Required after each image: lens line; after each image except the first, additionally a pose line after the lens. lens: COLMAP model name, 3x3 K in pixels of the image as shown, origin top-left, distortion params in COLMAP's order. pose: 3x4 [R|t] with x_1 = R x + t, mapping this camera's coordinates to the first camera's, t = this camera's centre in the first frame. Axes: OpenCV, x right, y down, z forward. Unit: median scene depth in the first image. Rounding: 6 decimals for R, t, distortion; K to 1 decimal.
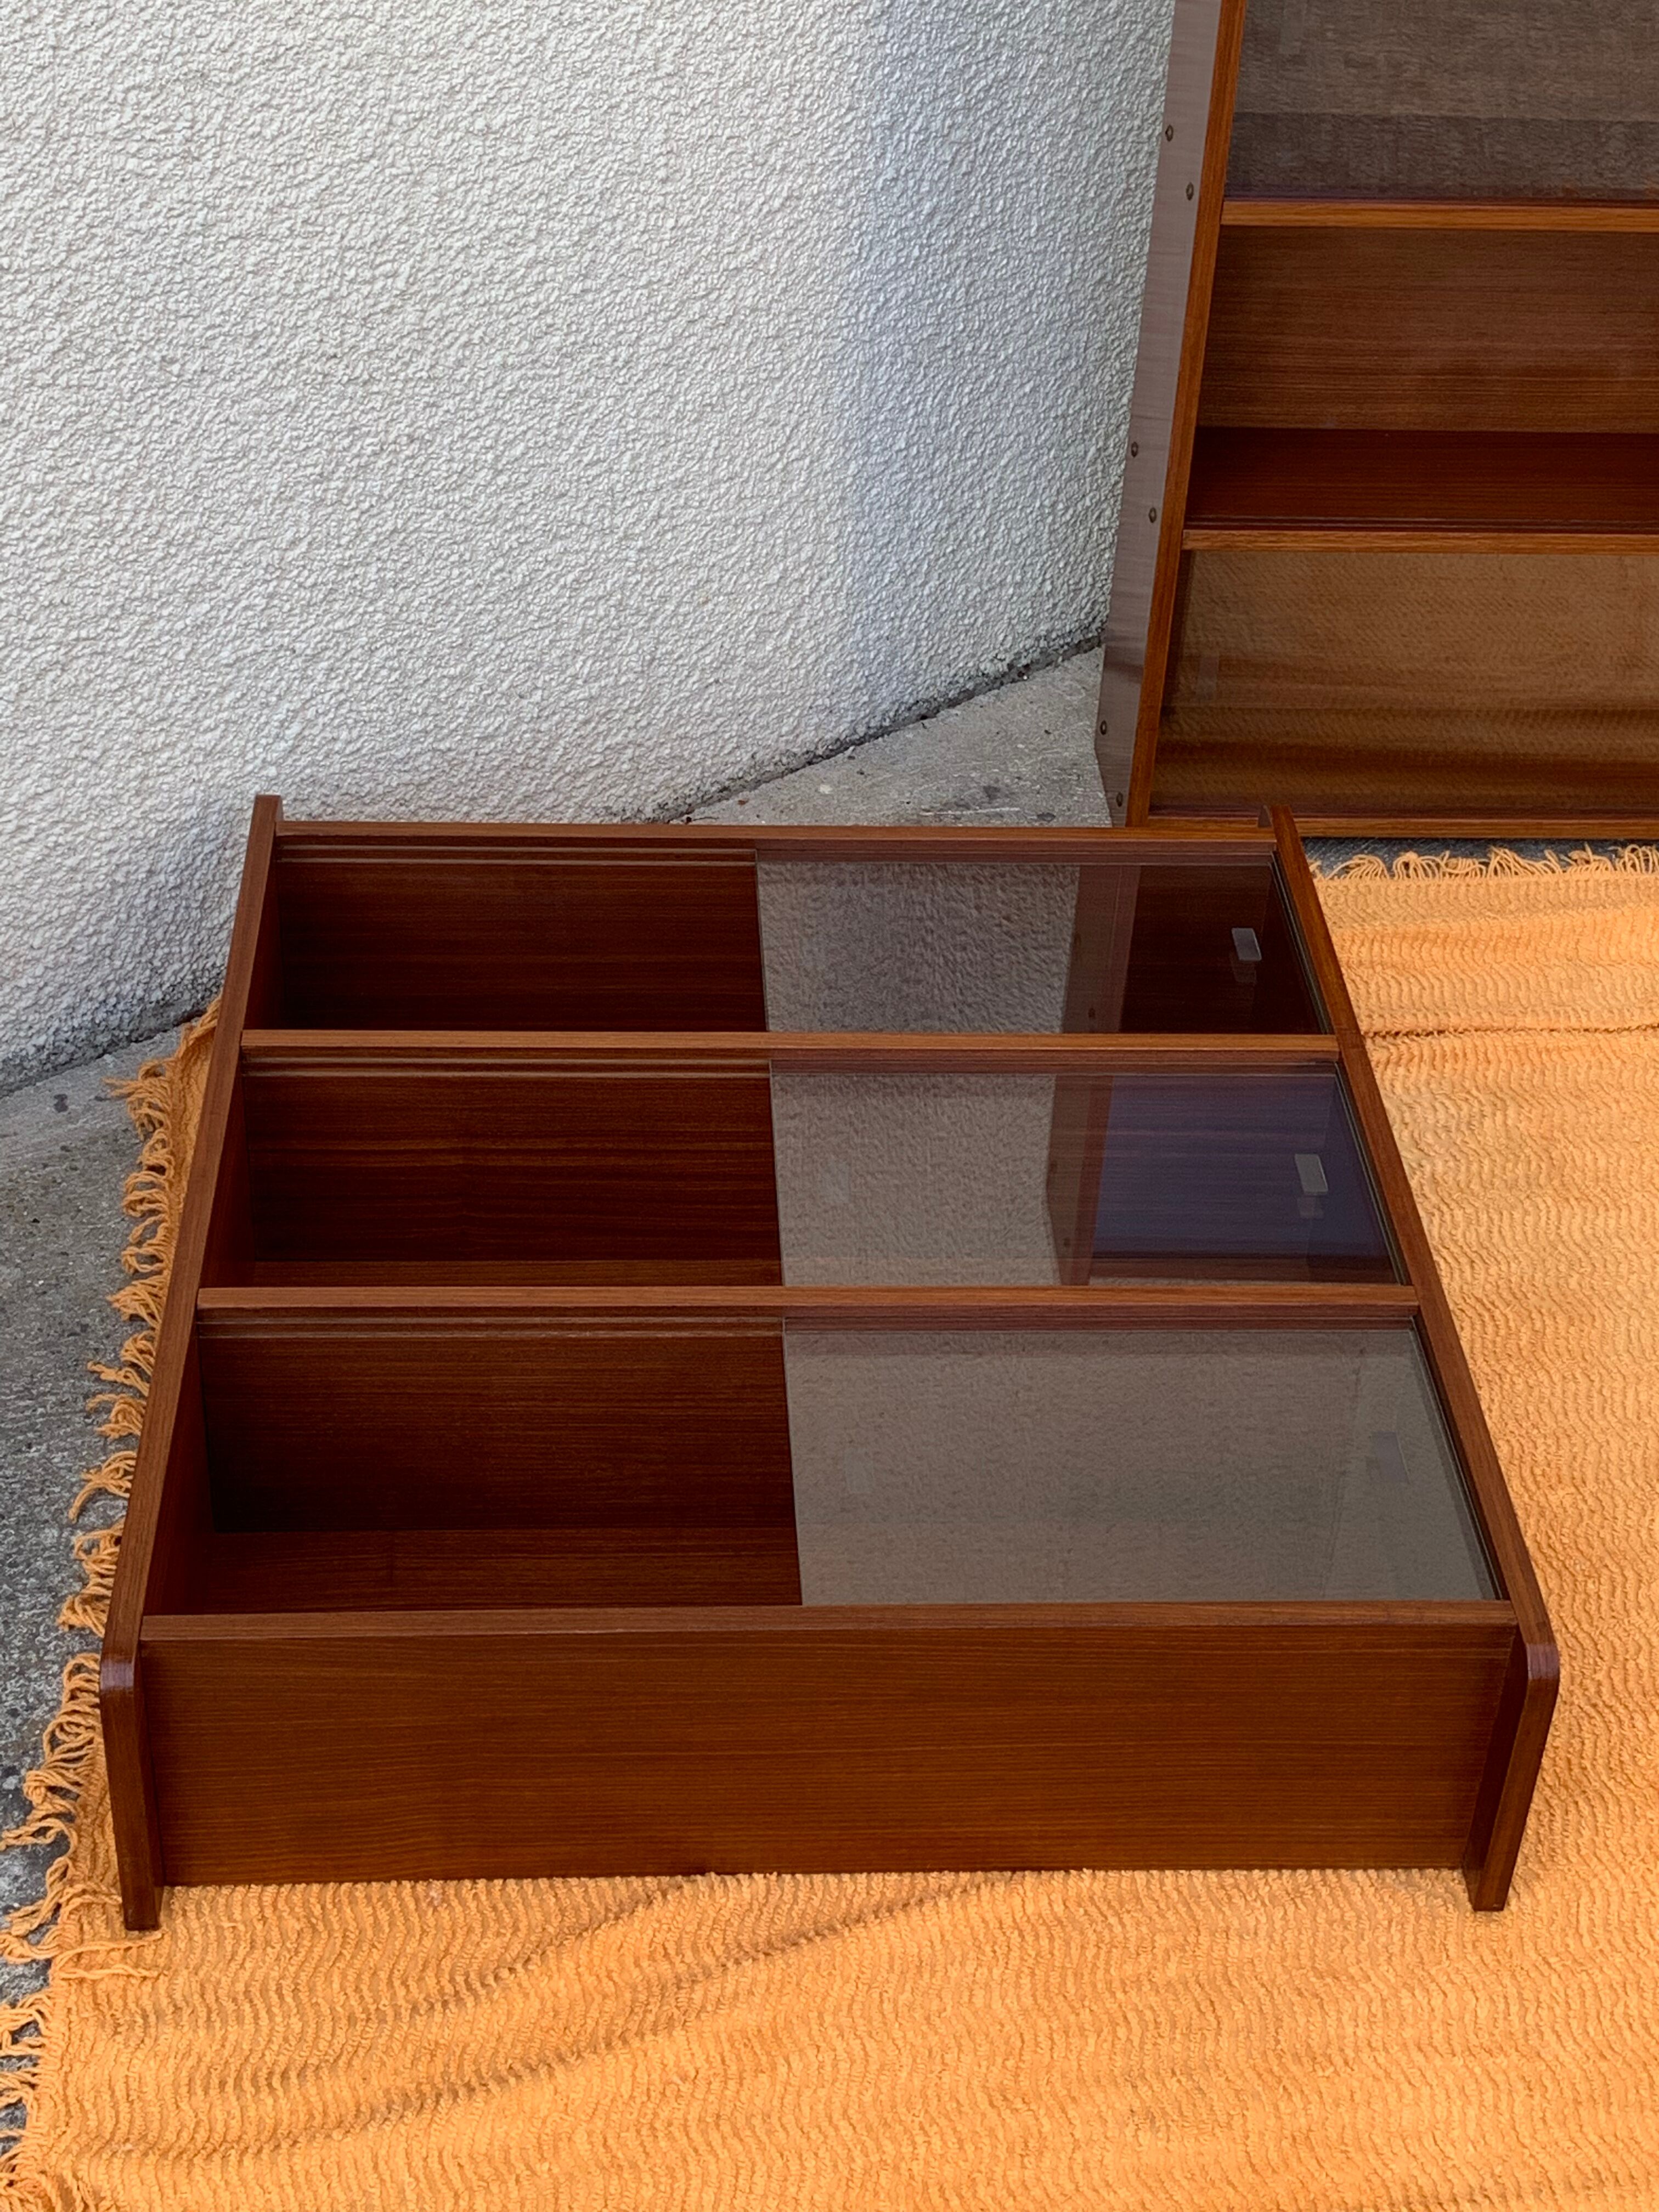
lens RADIAL K [[3255.0, 0, 842.8], [0, 3255.0, 1065.7], [0, 0, 1]] dist [0.238551, -0.833385]
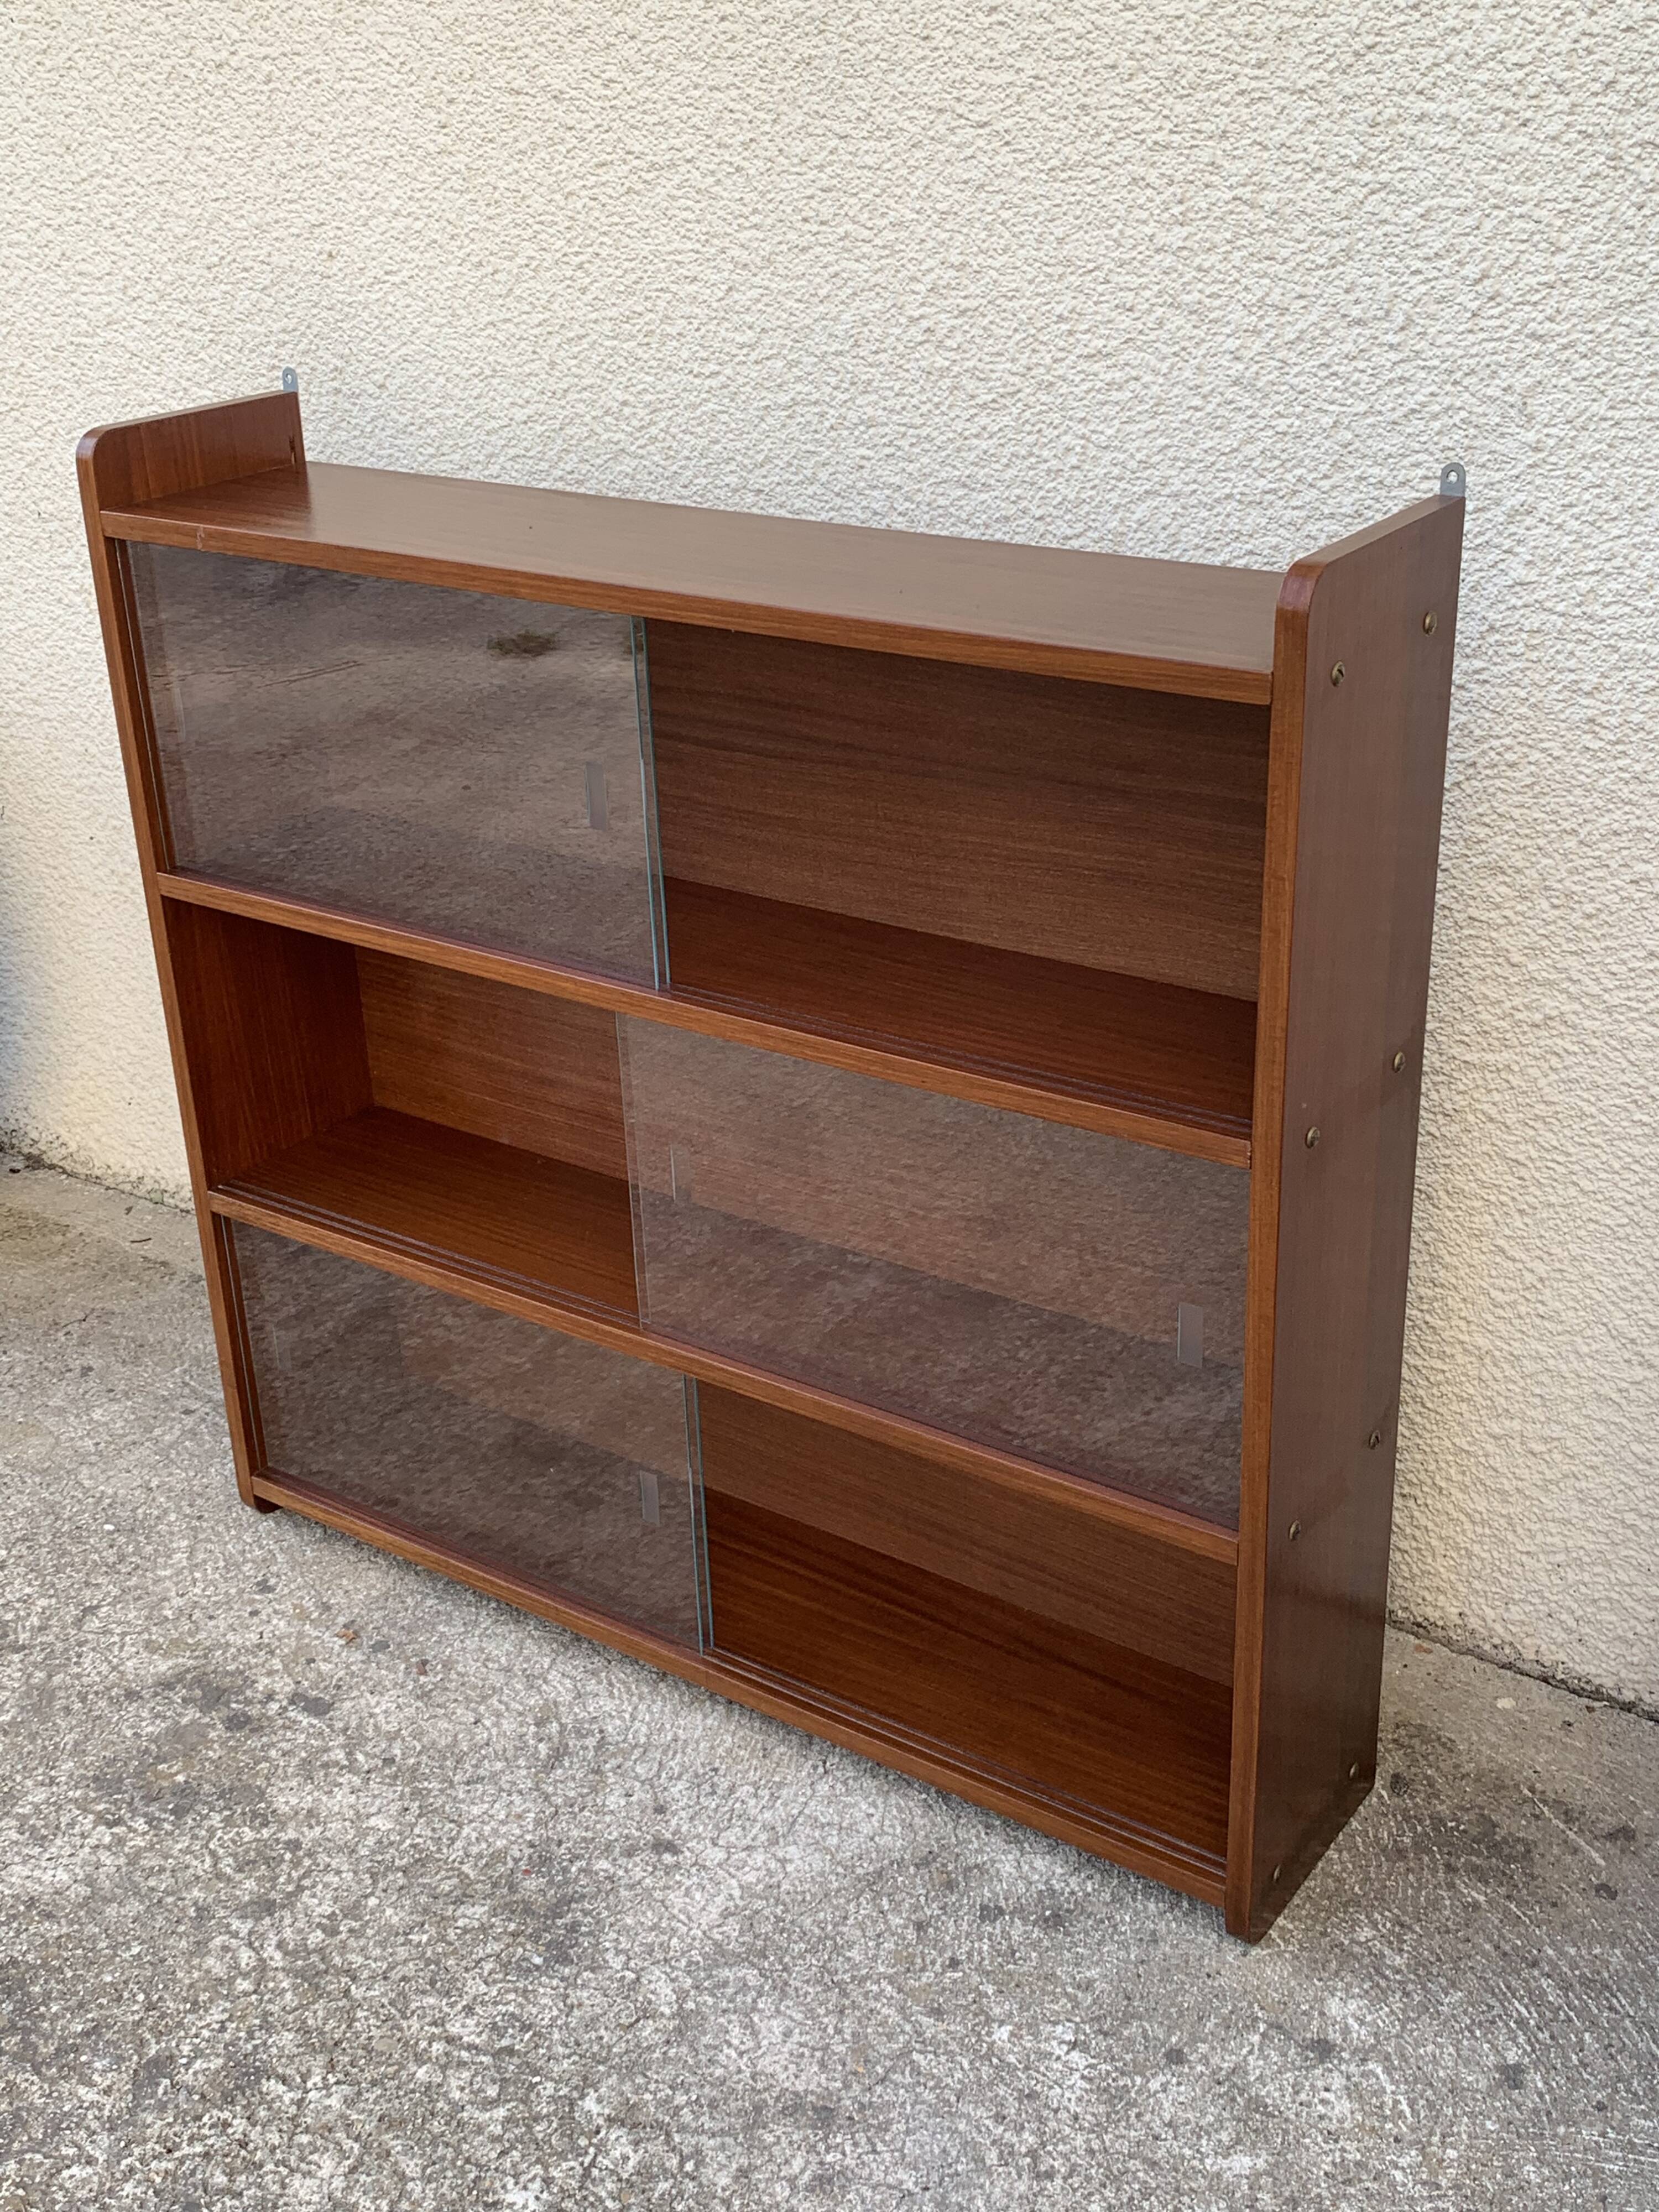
lens RADIAL K [[2479.2, 0, 824.5], [0, 2479.2, 1089.9], [0, 0, 1]] dist [0.134388, -0.390418]
pose [[0.231515, 0.350129, -0.907640, 0.650797], [-0.538620, 0.823071, 0.180118, -0.318214], [0.810117, 0.447173, 0.379140, 0.733637]]
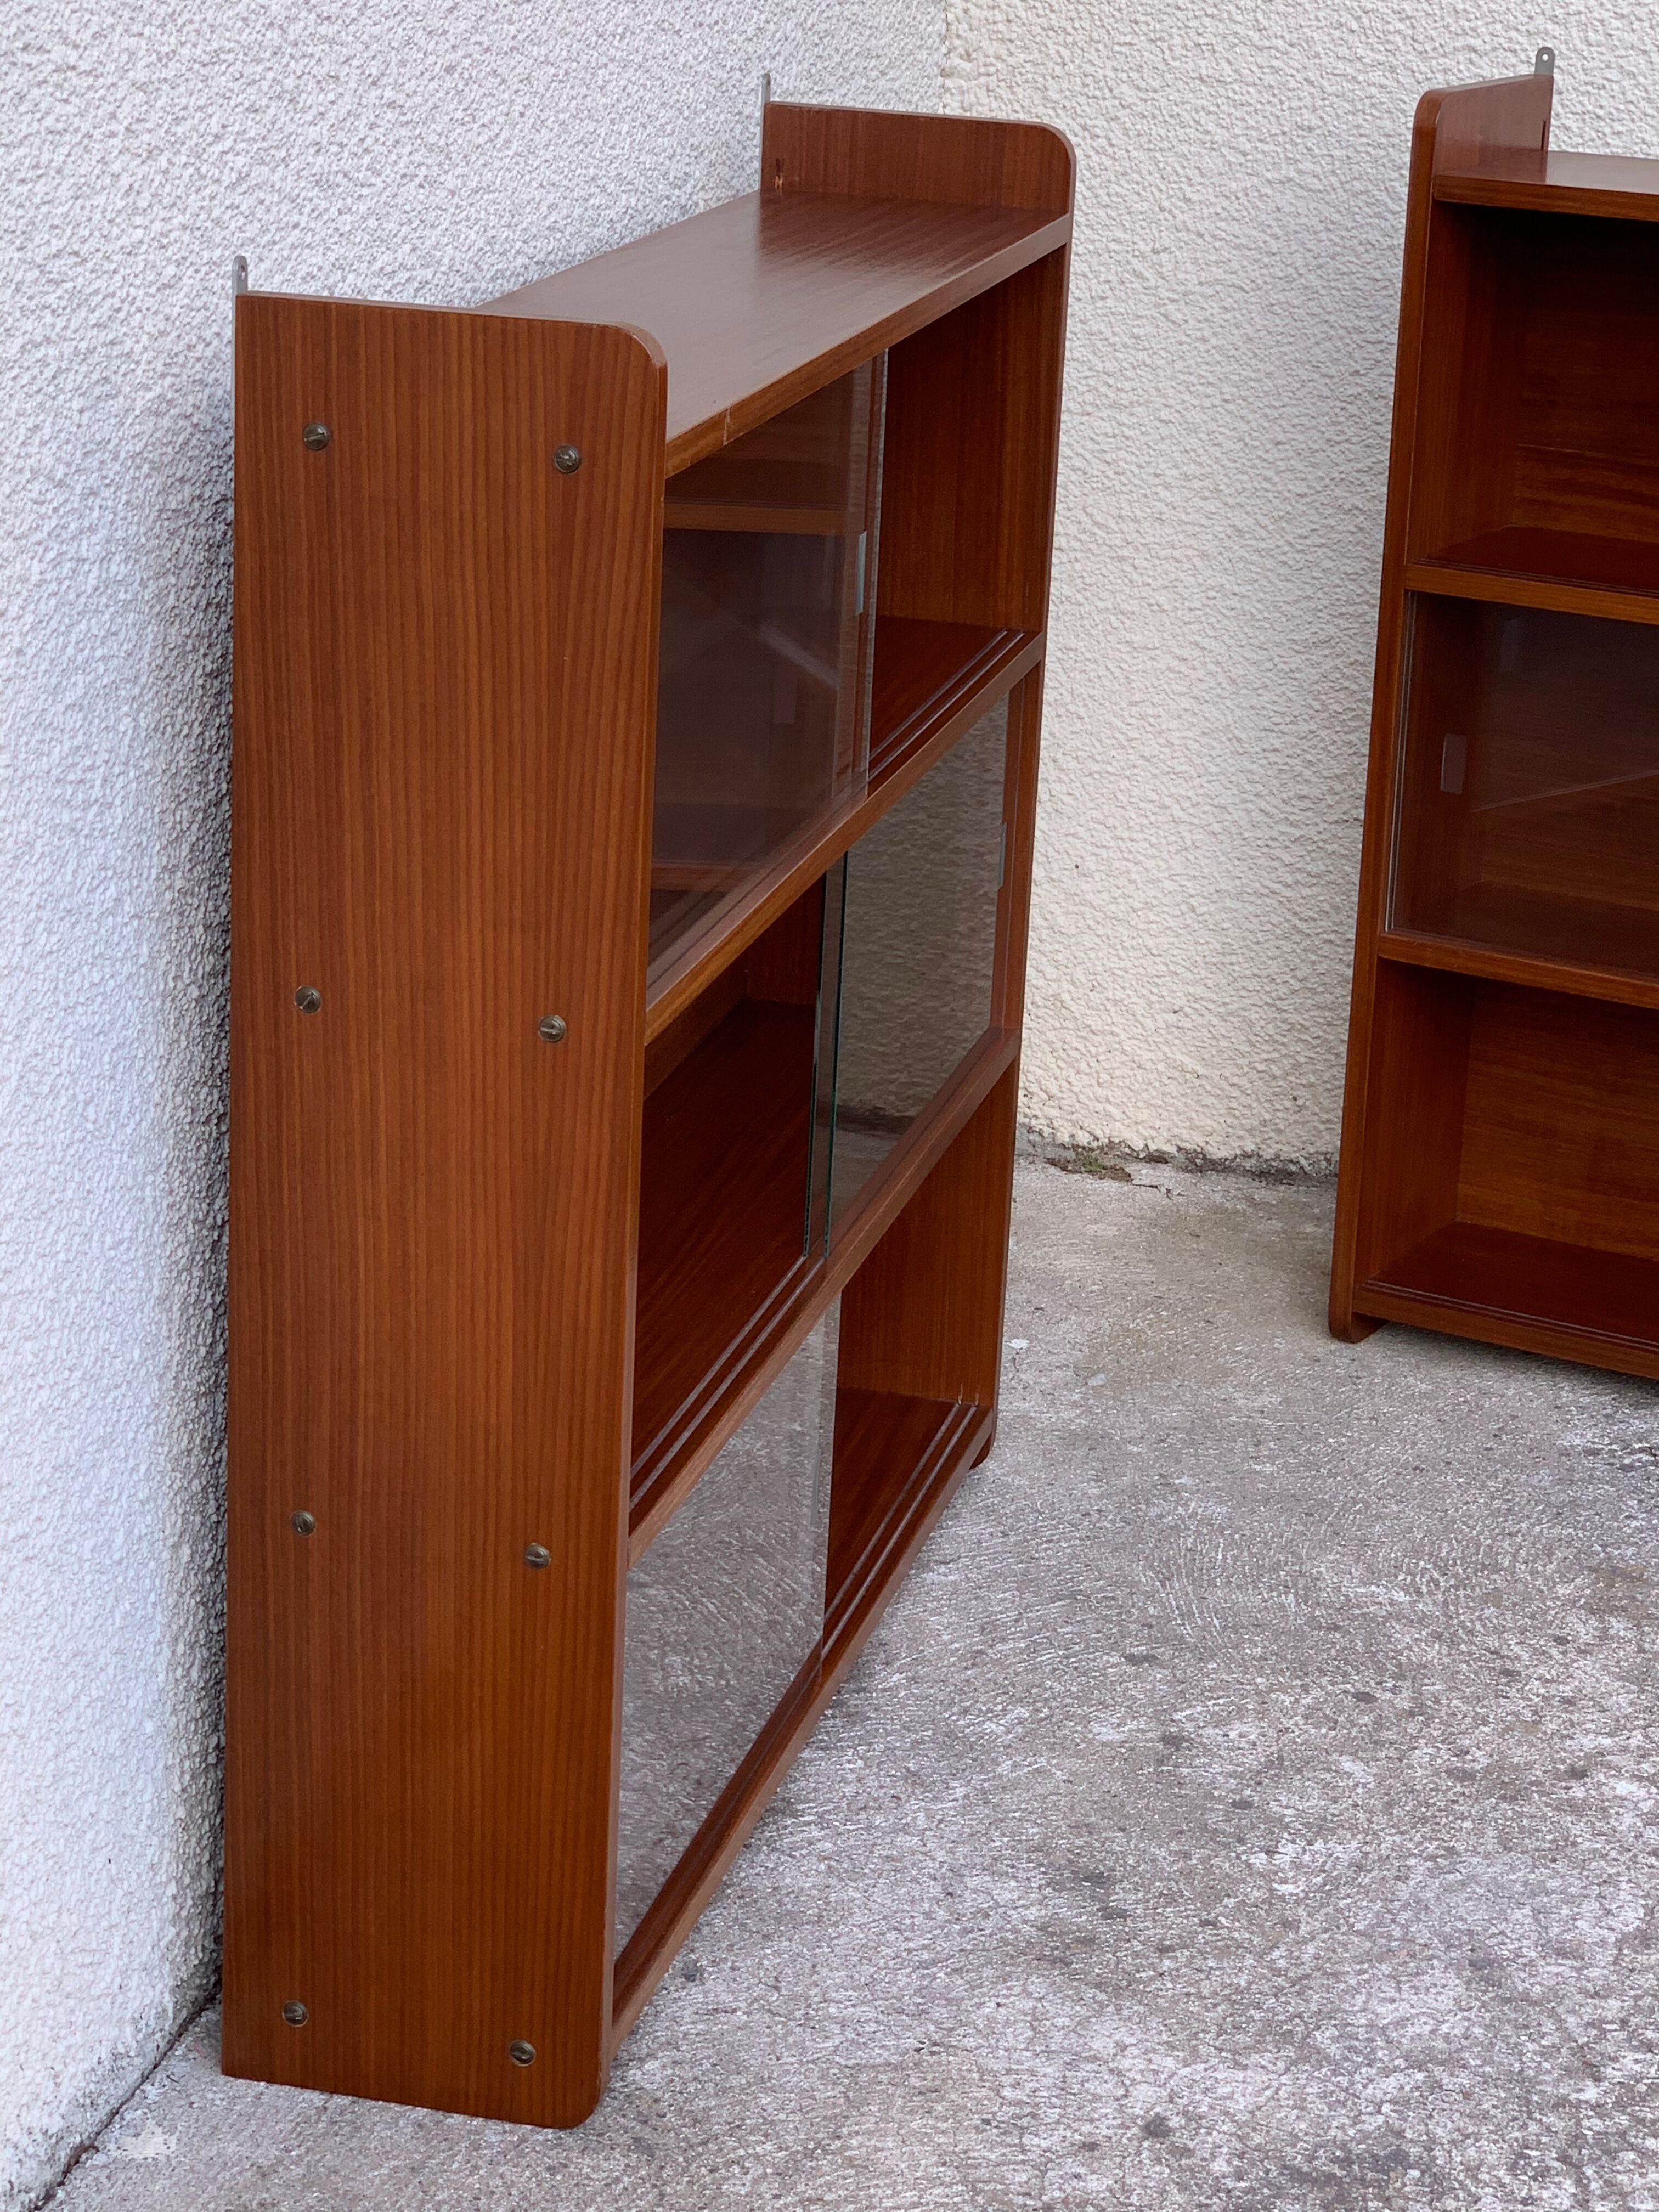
lens RADIAL K [[4807.2, 0, 849.8], [0, 4807.2, 1040.6], [0, 0, 1]] dist [-0.177951, 3.129411]
pose [[0.834279, -0.175408, 0.522696, -0.621764], [0.324811, 0.922424, -0.208884, 0.034618], [-0.445507, 0.344045, 0.826533, 0.114955]]
